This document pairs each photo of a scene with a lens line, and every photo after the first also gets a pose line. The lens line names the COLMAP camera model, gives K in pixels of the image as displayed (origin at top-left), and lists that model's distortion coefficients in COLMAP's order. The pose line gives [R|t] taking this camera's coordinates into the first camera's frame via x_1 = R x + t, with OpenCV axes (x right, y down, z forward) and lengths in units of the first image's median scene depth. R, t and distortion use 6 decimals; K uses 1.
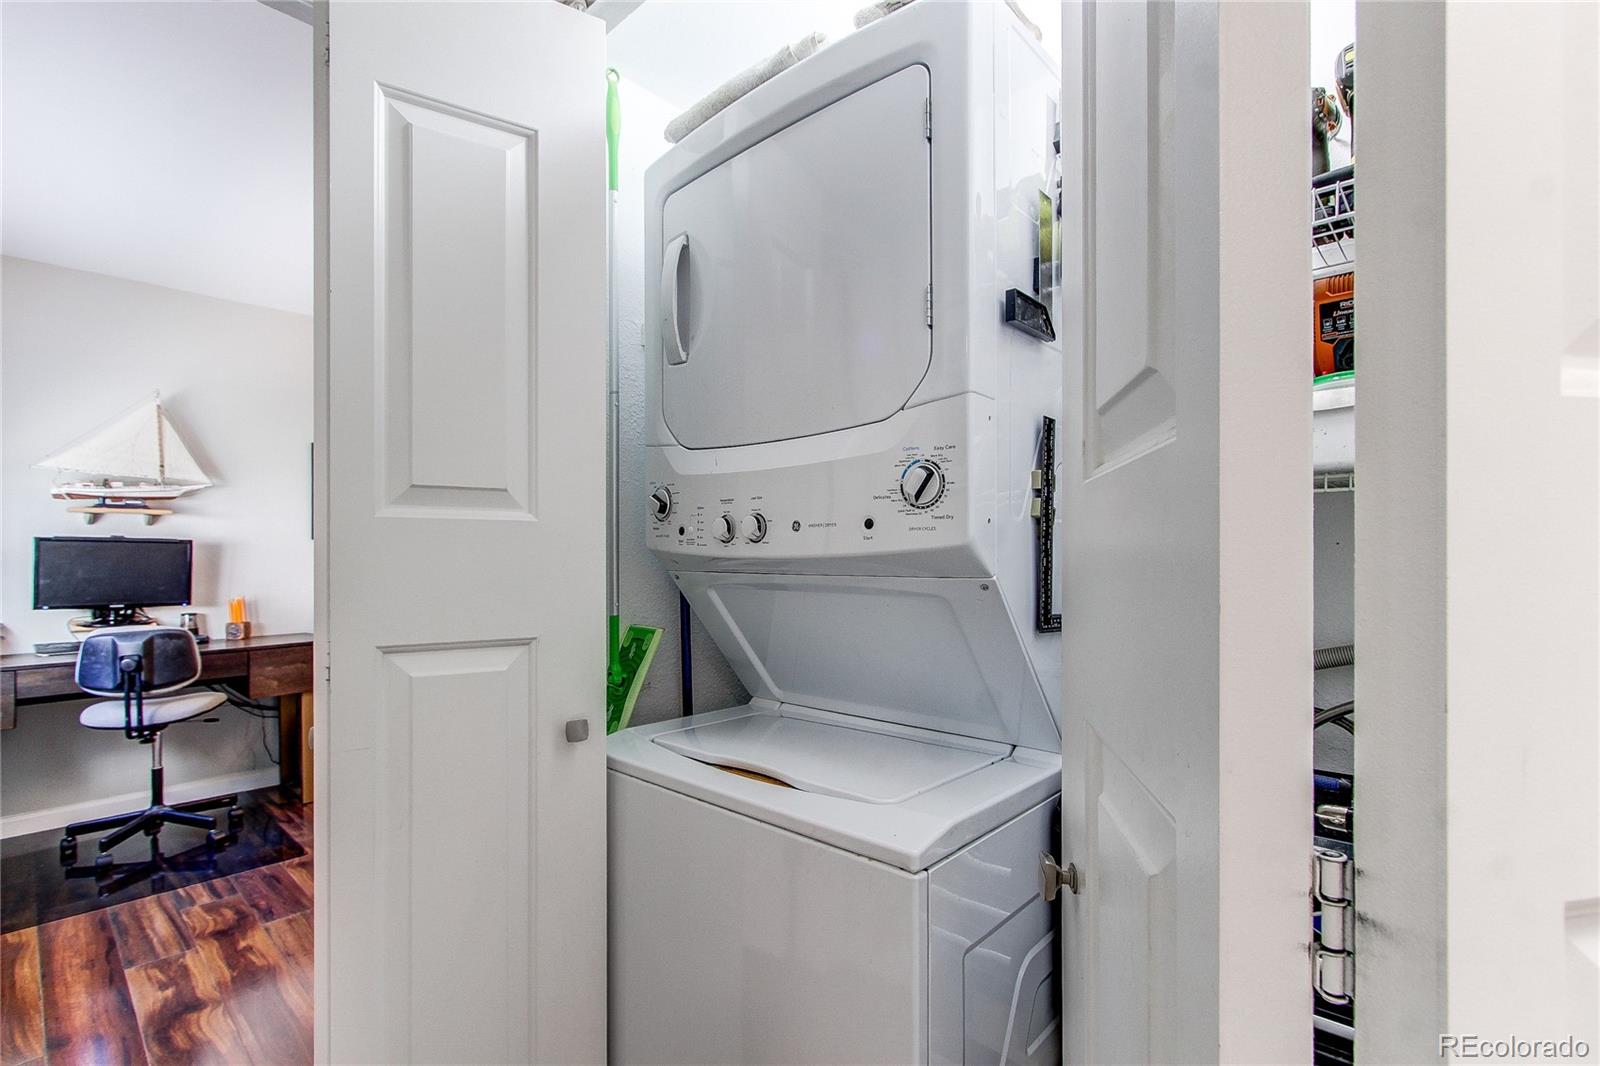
lens RADIAL K [[736.1, 0, 797.2], [0, 736.1, 545.0], [0, 0, 1]] dist [0.001472, 0.002538]
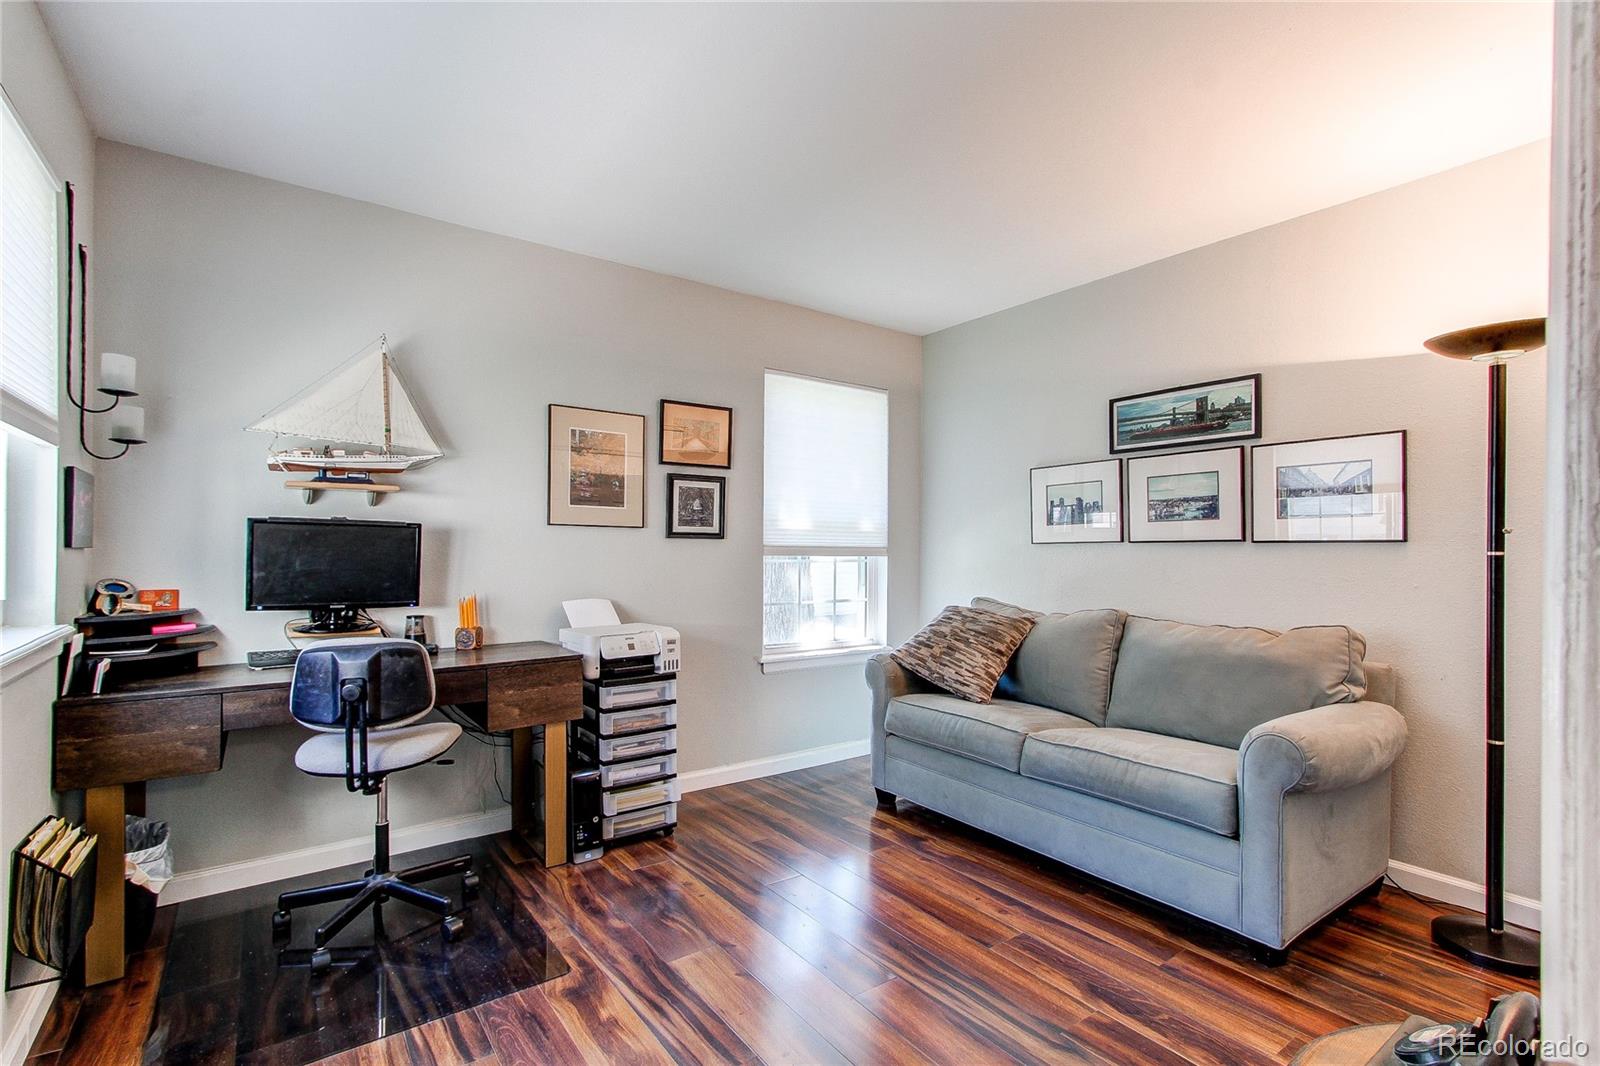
lens RADIAL K [[736.1, 0, 801.3], [0, 736.1, 537.4], [0, 0, 1]] dist [0.001472, 0.002538]
pose [[0.983240, 0.004252, -0.182265, -0.290243], [-0.004865, 0.999984, -0.002916, 0.008576], [0.182250, 0.003754, 0.983245, 0.315043]]
